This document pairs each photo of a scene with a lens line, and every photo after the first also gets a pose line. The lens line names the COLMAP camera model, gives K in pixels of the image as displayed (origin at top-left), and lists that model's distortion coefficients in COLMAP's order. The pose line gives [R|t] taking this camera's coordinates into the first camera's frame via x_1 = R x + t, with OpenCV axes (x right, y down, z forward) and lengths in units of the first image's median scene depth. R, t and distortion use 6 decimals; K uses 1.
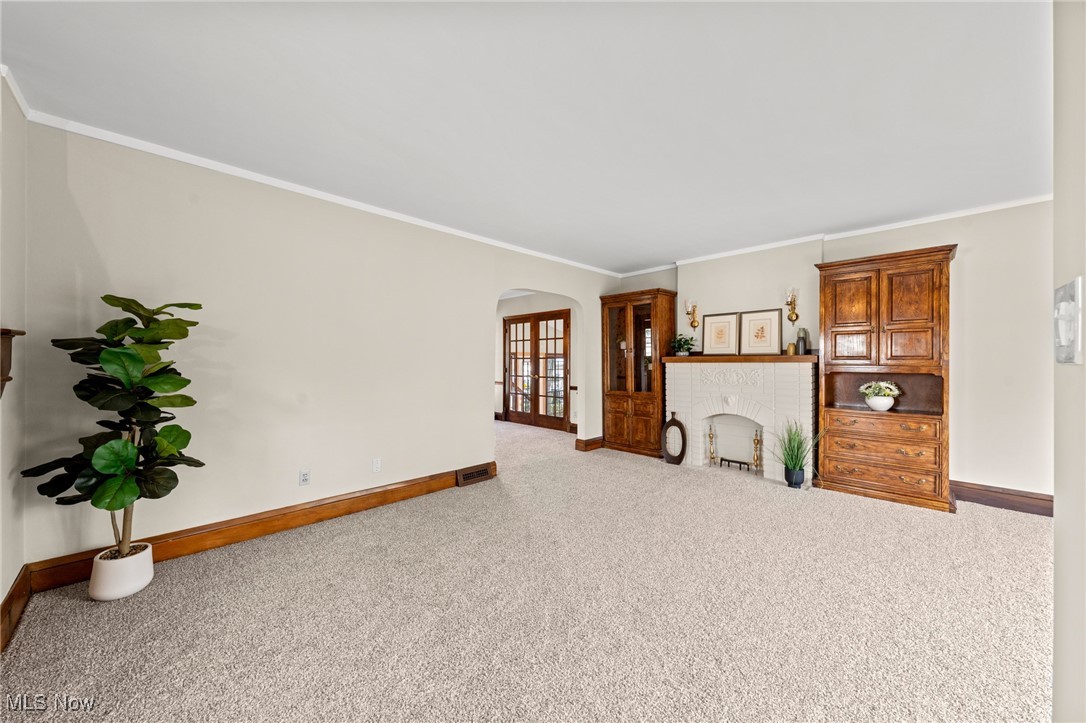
lens RADIAL K [[402.4, 0, 543.6], [0, 402.4, 358.9], [0, 0, 1]] dist [-0.002036, -0.000173]
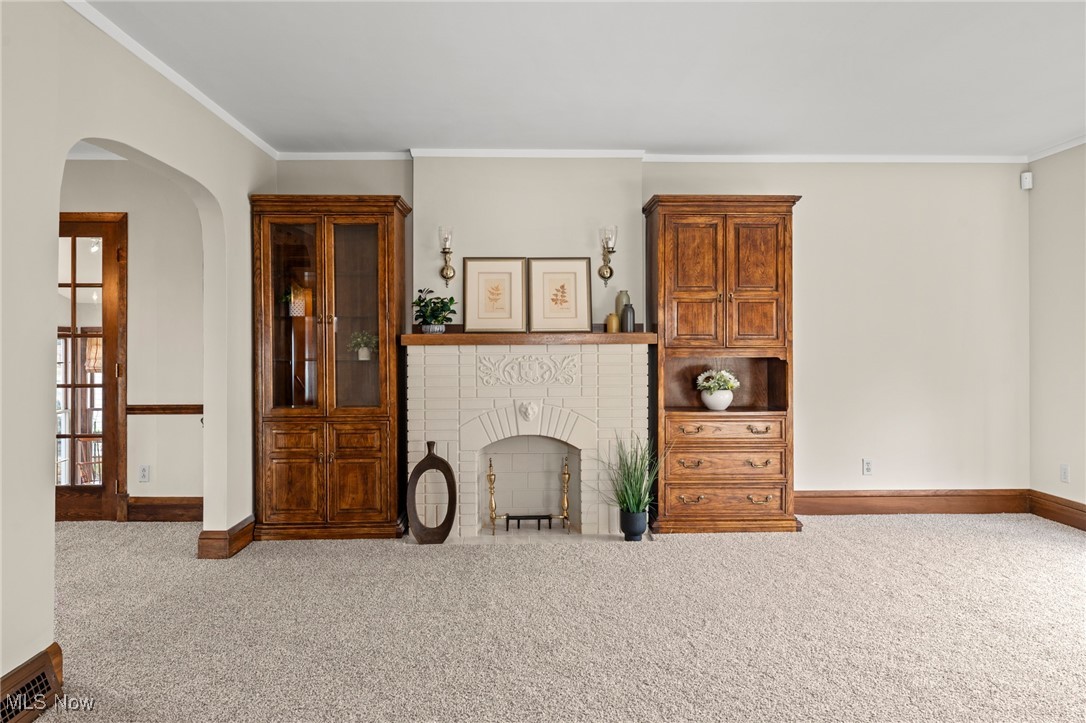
lens RADIAL K [[739.8, 0, 554.1], [0, 739.8, 338.9], [0, 0, 1]] dist [-0.002000, 0.000805]
pose [[0.667548, 0.002397, 0.744563, -0.305761], [-0.001300, 0.999997, -0.002053, 0.003344], [-0.744566, 0.000403, 0.667549, 0.285669]]
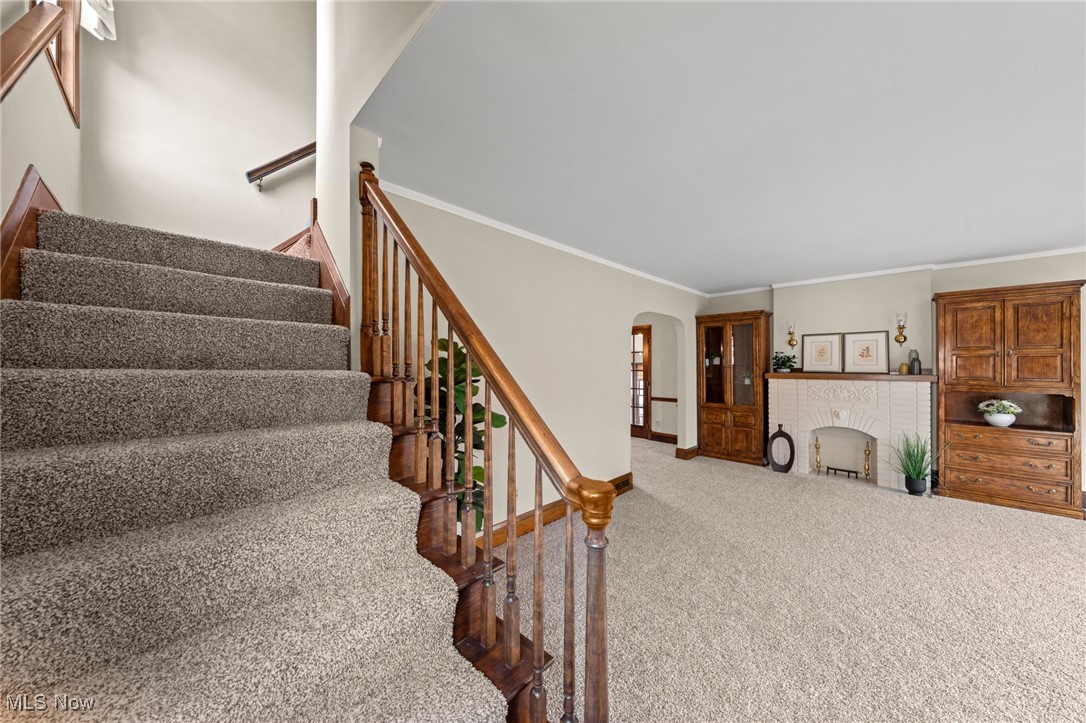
lens RADIAL K [[384.9, 0, 535.6], [0, 384.9, 359.9], [0, 0, 1]] dist [0.000209, 0.000581]
pose [[0.999803, -0.001453, 0.019782, -0.402191], [0.001457, 0.999999, -0.000180, -0.048262], [-0.019782, 0.000209, 0.999804, -0.032259]]
